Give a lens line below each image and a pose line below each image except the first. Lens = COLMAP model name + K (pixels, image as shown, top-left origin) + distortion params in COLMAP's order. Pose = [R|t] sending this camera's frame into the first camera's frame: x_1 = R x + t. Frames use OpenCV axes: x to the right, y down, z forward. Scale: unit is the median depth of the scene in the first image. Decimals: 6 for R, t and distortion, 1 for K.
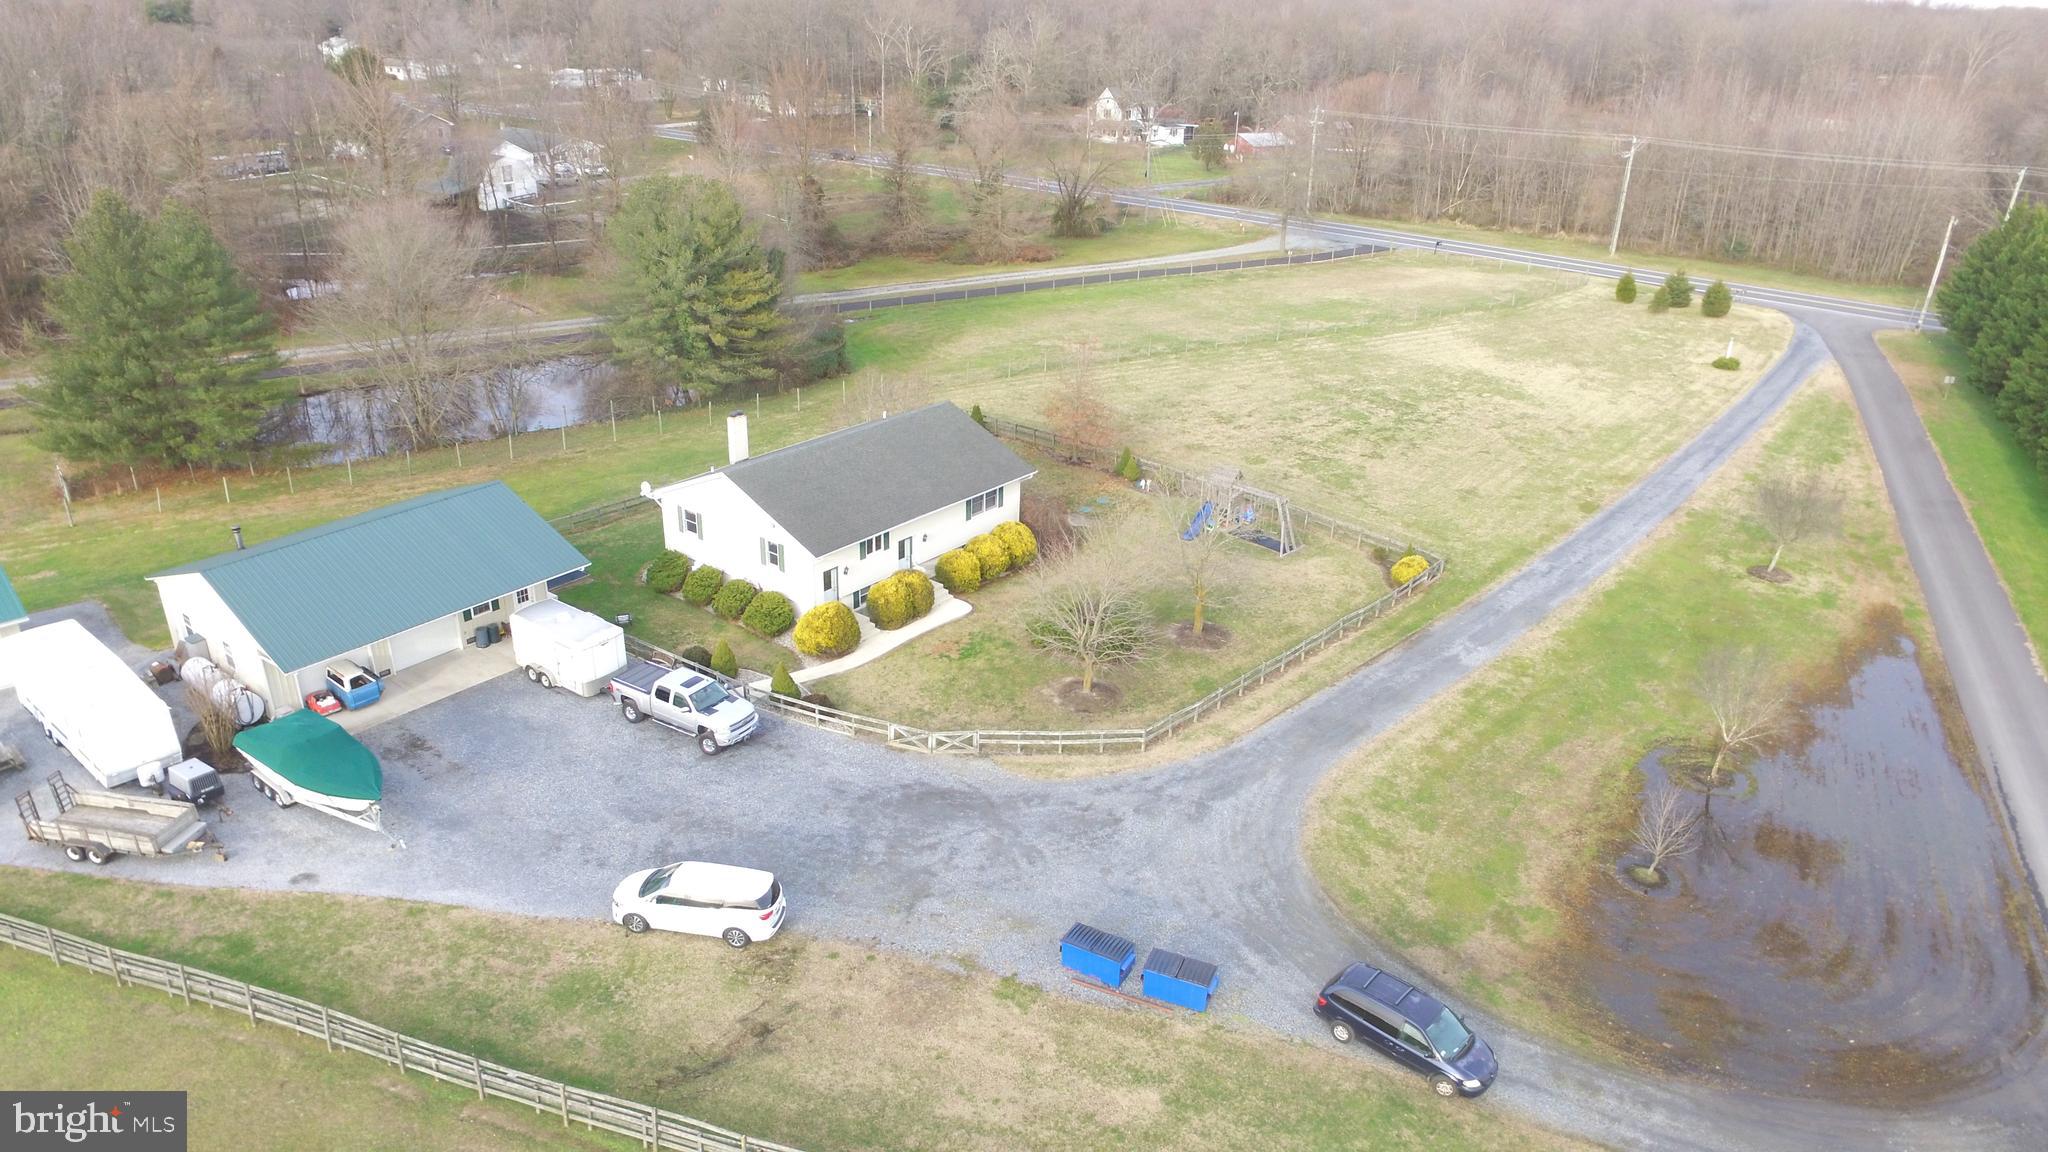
lens RADIAL K [[1402.3, 0, 1008.3], [0, 1402.3, 620.1], [0, 0, 1]] dist [-0.133404, 0.103435]
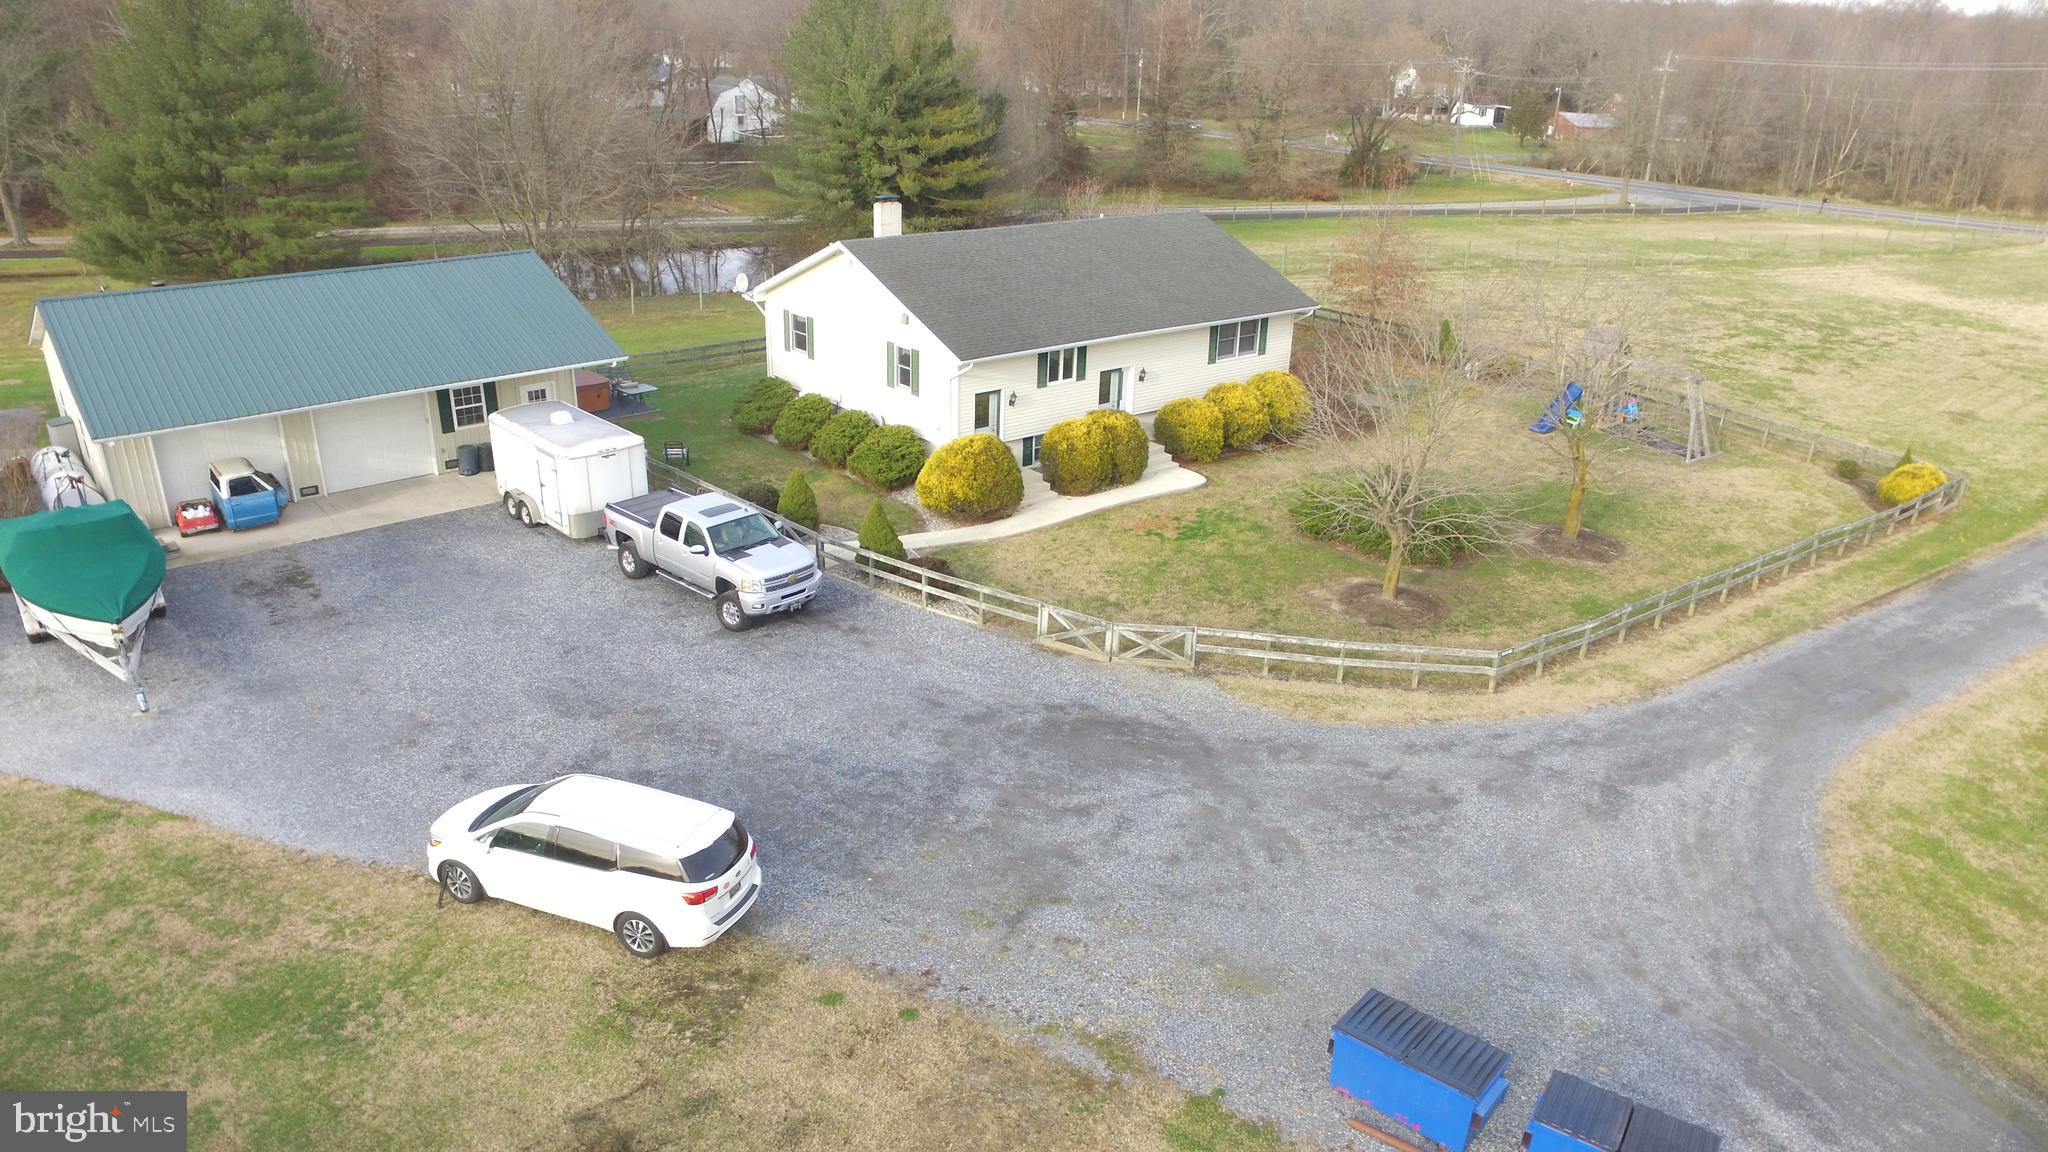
lens RADIAL K [[1402.3, 0, 1008.3], [0, 1402.3, 620.1], [0, 0, 1]] dist [-0.133404, 0.103435]
pose [[0.981301, 0.079729, -0.175192, 0.002686], [-0.086000, 0.995888, -0.028490, 0.094200], [0.172201, 0.043023, 0.984122, 0.418504]]
